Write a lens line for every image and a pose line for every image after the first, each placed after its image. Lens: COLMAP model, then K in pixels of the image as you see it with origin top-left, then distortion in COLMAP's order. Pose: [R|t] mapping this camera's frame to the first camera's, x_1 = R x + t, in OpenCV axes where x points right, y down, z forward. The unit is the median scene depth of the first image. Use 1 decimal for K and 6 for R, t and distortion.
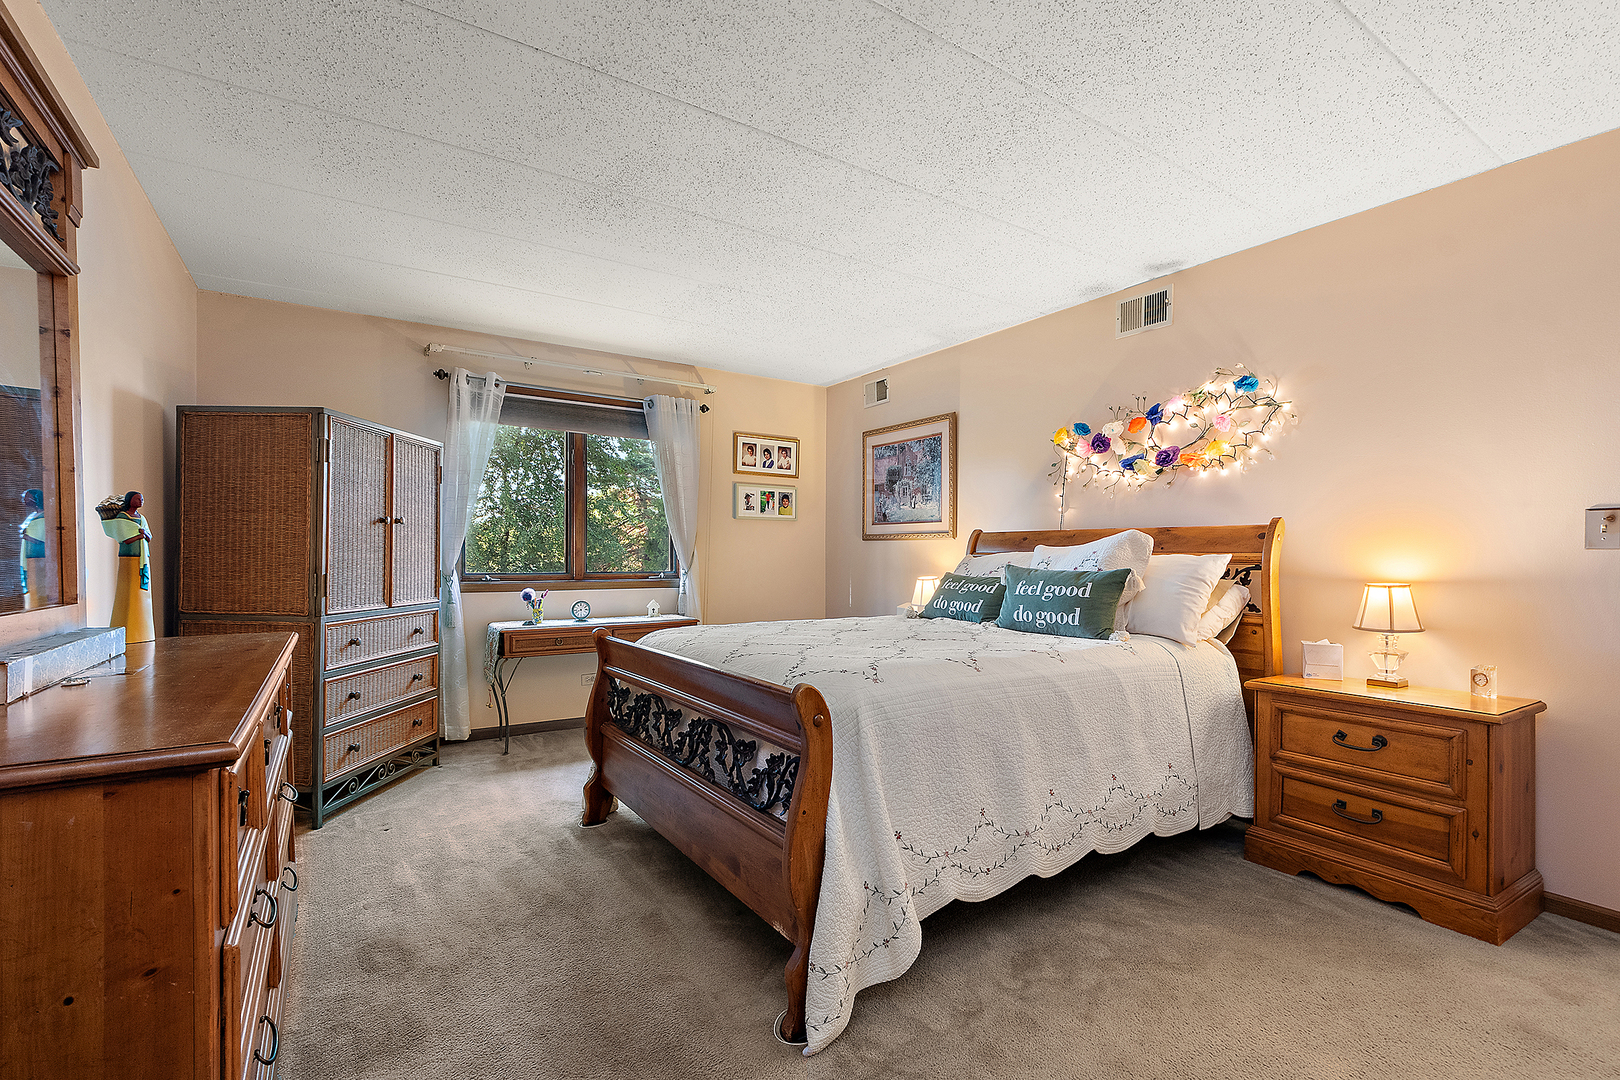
lens RADIAL K [[723.1, 0, 809.9], [0, 723.1, 546.0], [0, 0, 1]] dist [-0.013683, 0.002230]
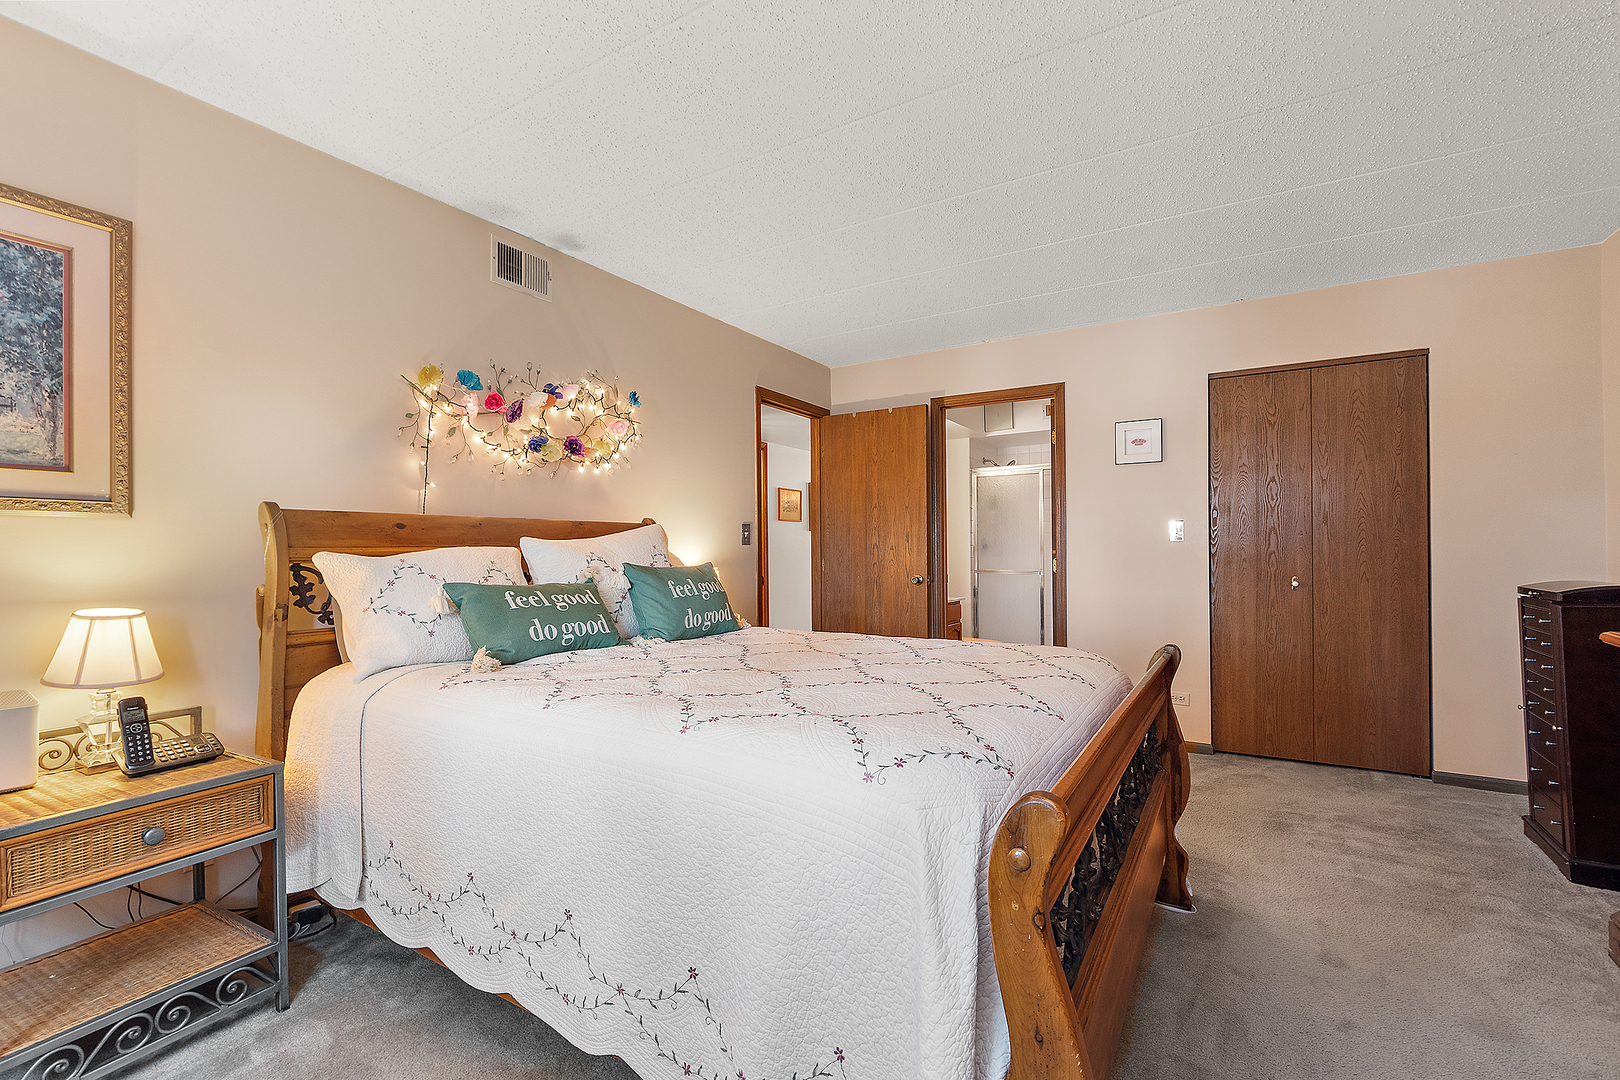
lens RADIAL K [[723.1, 0, 809.9], [0, 723.1, 545.2], [0, 0, 1]] dist [-0.013683, 0.002230]
pose [[-0.421045, 0.010982, 0.906973, -0.467636], [0.002012, 0.999936, -0.011173, 0.017236], [-0.907038, -0.002880, -0.421039, 1.057709]]
